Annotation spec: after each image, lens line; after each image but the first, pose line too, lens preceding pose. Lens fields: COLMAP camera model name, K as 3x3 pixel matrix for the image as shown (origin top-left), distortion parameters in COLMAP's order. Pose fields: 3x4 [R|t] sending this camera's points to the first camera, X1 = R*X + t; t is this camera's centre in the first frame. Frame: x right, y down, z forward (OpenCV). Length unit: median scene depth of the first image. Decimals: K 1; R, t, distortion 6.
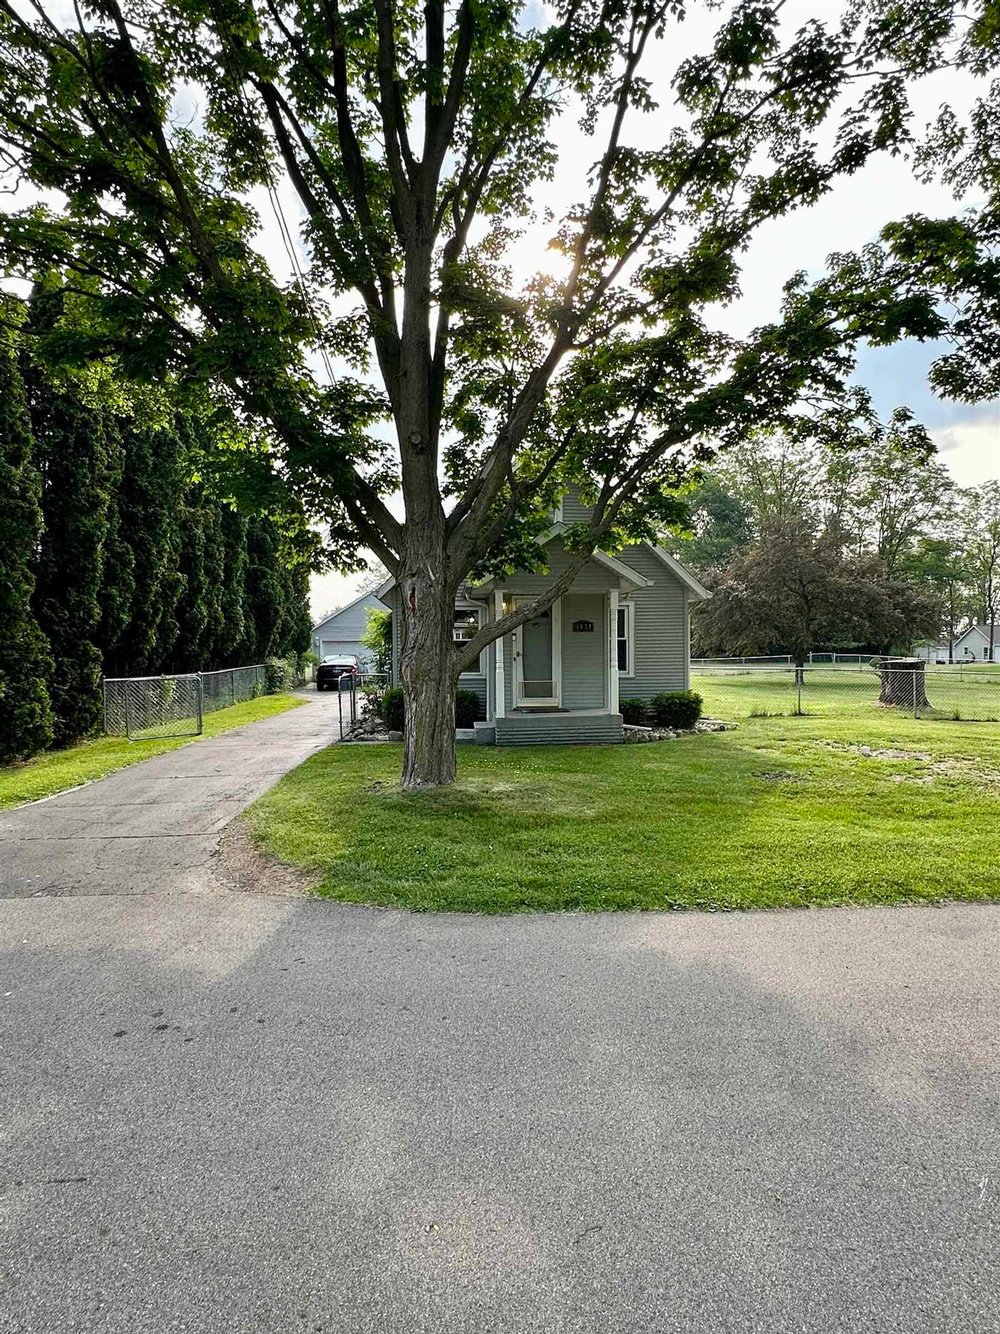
lens RADIAL K [[779.9, 0, 499.4], [0, 779.9, 667.4], [0, 0, 1]] dist [0.000302, 0.000042]
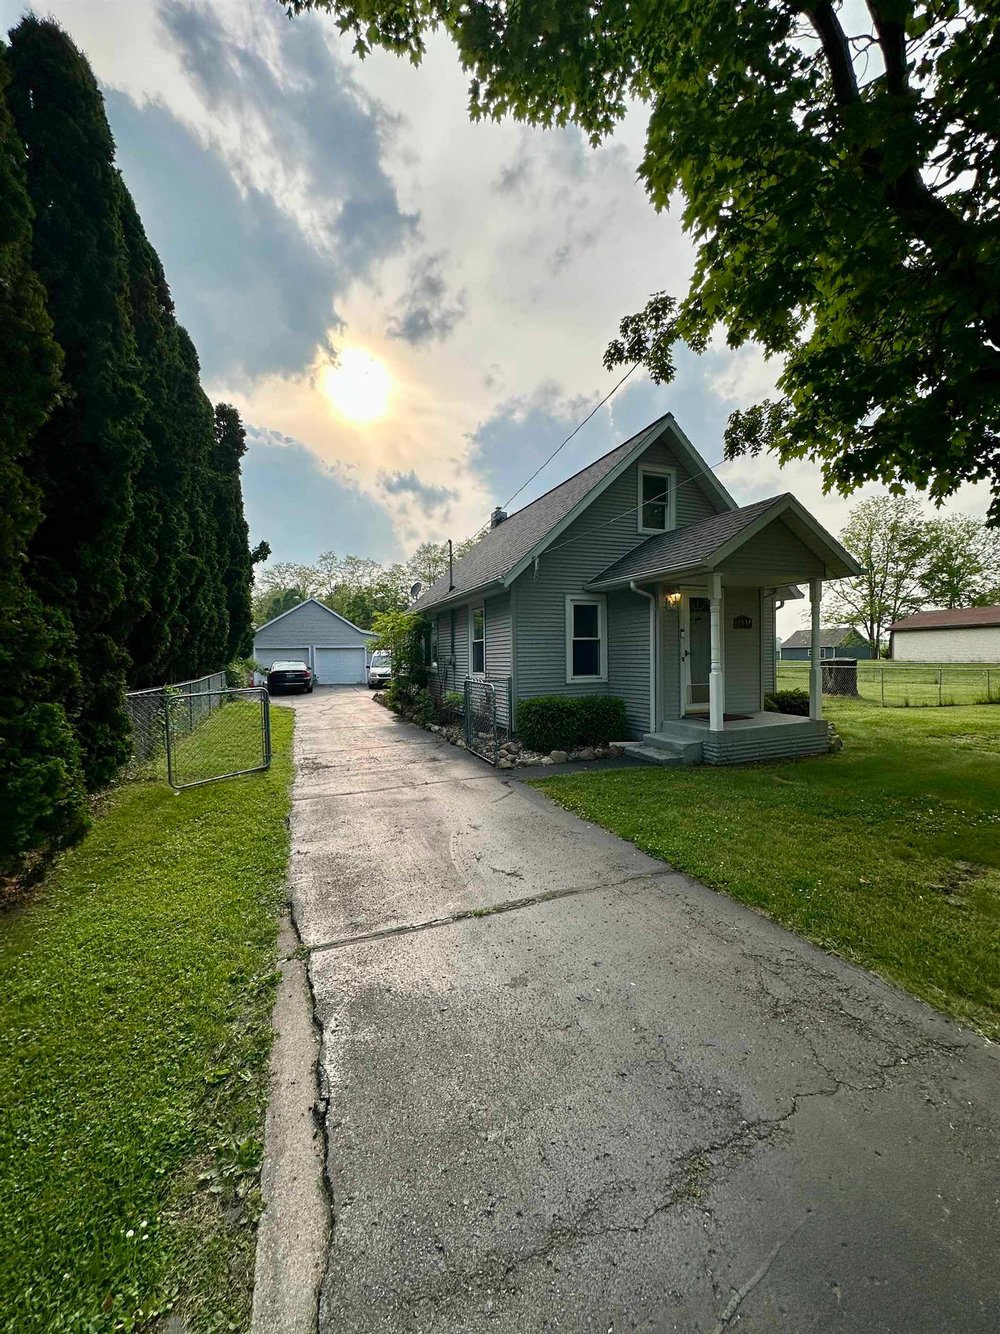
lens RADIAL K [[532.1, 0, 500.1], [0, 532.1, 666.3], [0, 0, 1]] dist [-0.004241, -0.000067]
pose [[0.948741, -0.012829, 0.315795, -0.360272], [0.014817, 0.999883, -0.003896, -0.003147], [-0.315708, 0.008376, 0.948819, 0.501906]]
